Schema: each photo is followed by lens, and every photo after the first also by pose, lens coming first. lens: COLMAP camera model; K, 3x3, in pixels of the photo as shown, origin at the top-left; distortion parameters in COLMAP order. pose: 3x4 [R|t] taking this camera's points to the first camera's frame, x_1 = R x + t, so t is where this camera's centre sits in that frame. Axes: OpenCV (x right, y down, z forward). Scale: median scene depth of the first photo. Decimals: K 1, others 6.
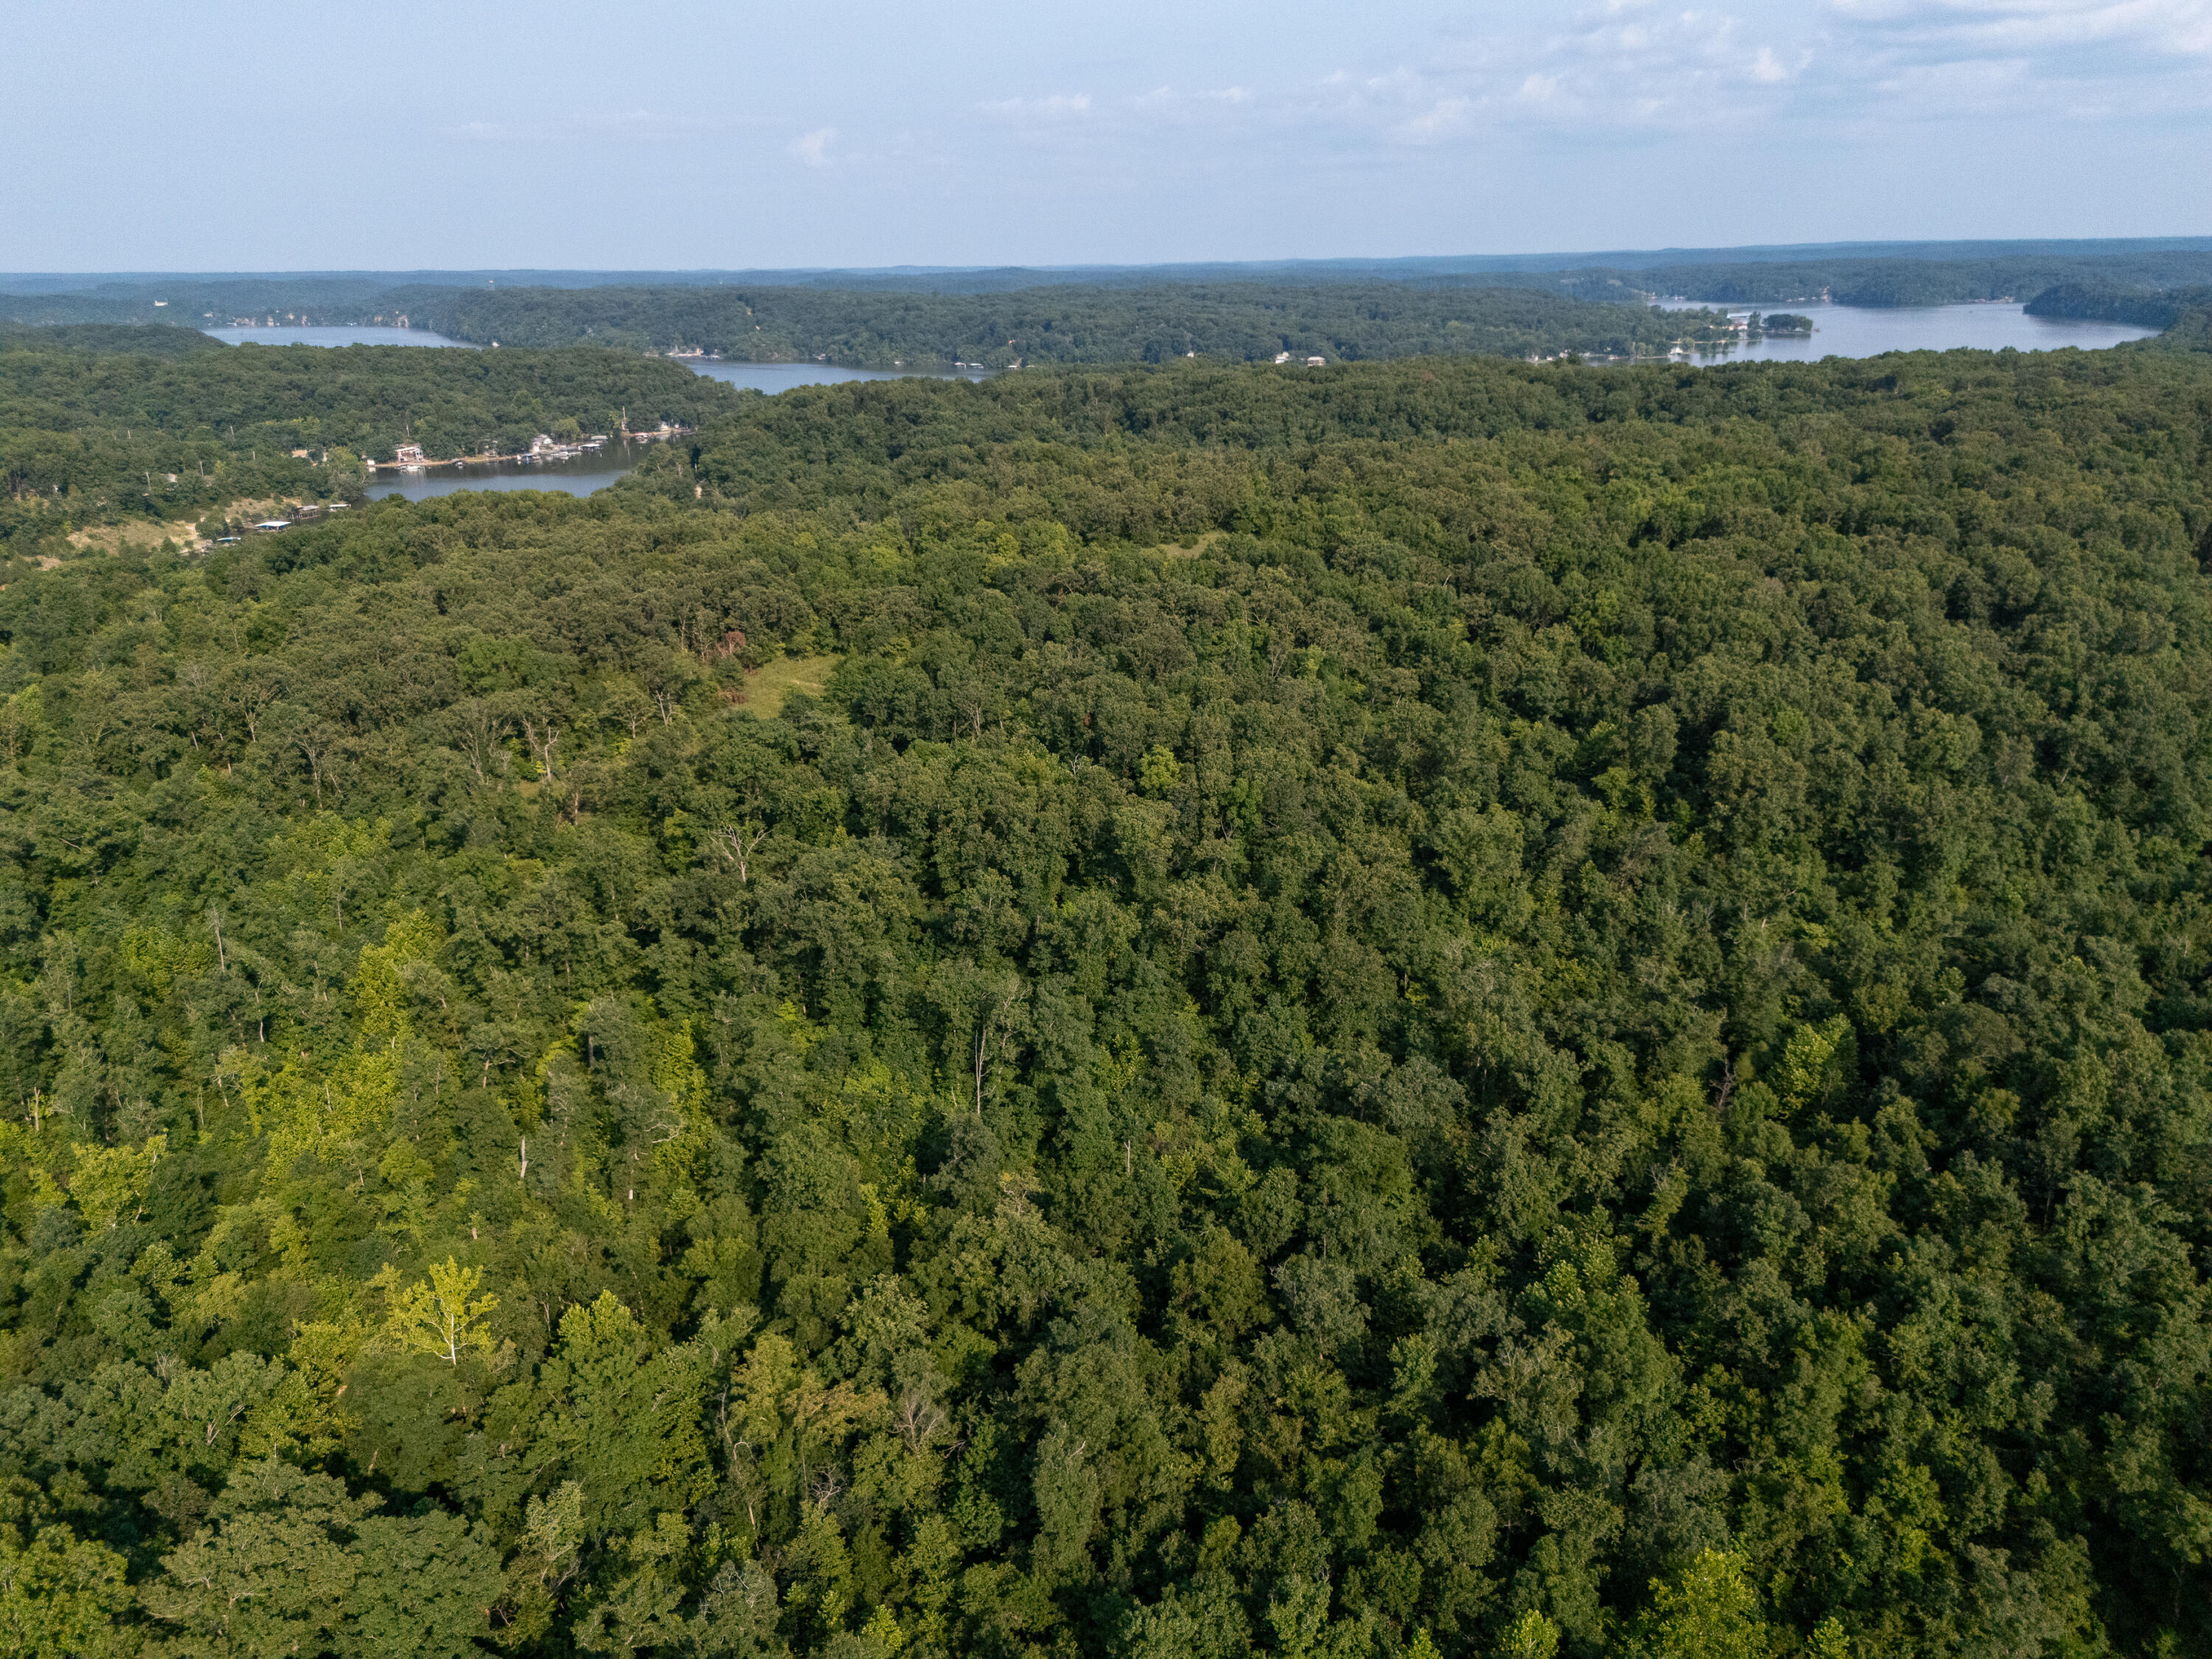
lens RADIAL K [[1632.7, 0, 1106.0], [0, 1632.7, 829.5], [0, 0, 1]] dist [0.058610, -0.046952]
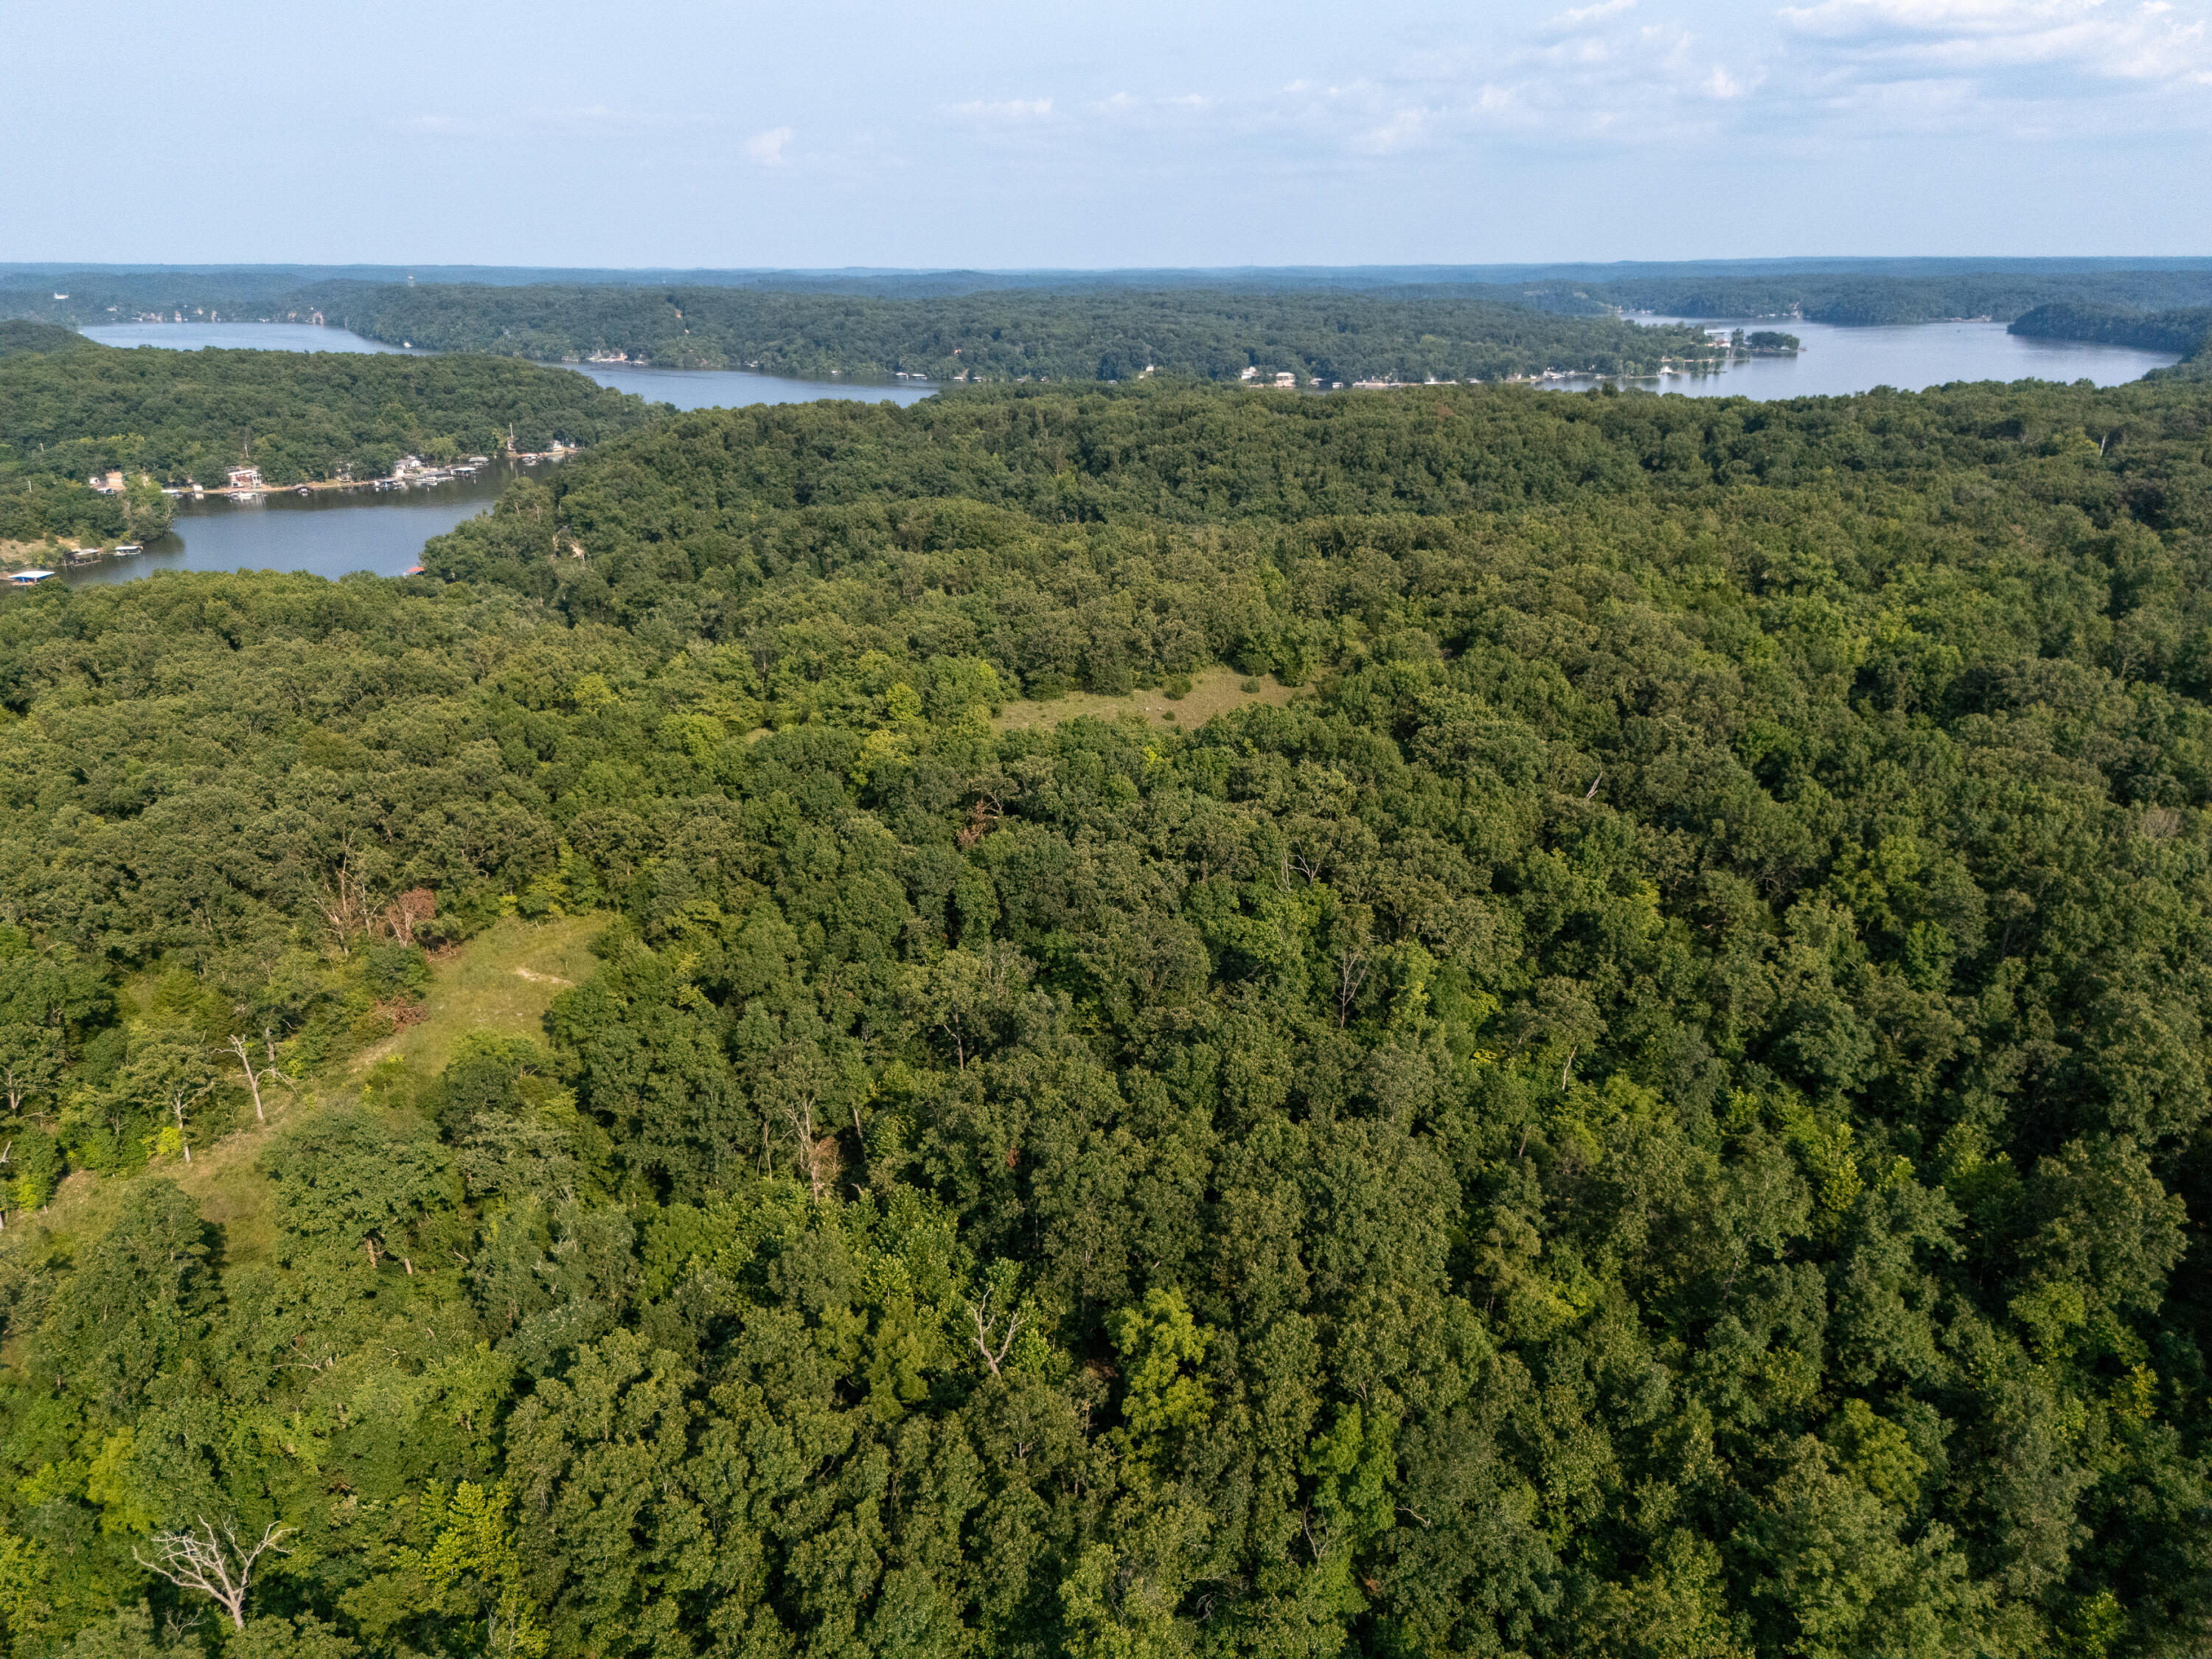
lens RADIAL K [[1506.1, 0, 1017.2], [0, 1506.1, 765.8], [0, 0, 1]] dist [0.045925, -0.018669]
pose [[0.999536, 0.022350, -0.020715, -0.000921], [-0.022621, 0.999660, -0.012946, -0.069403], [0.020419, 0.013408, 0.999702, 0.196740]]
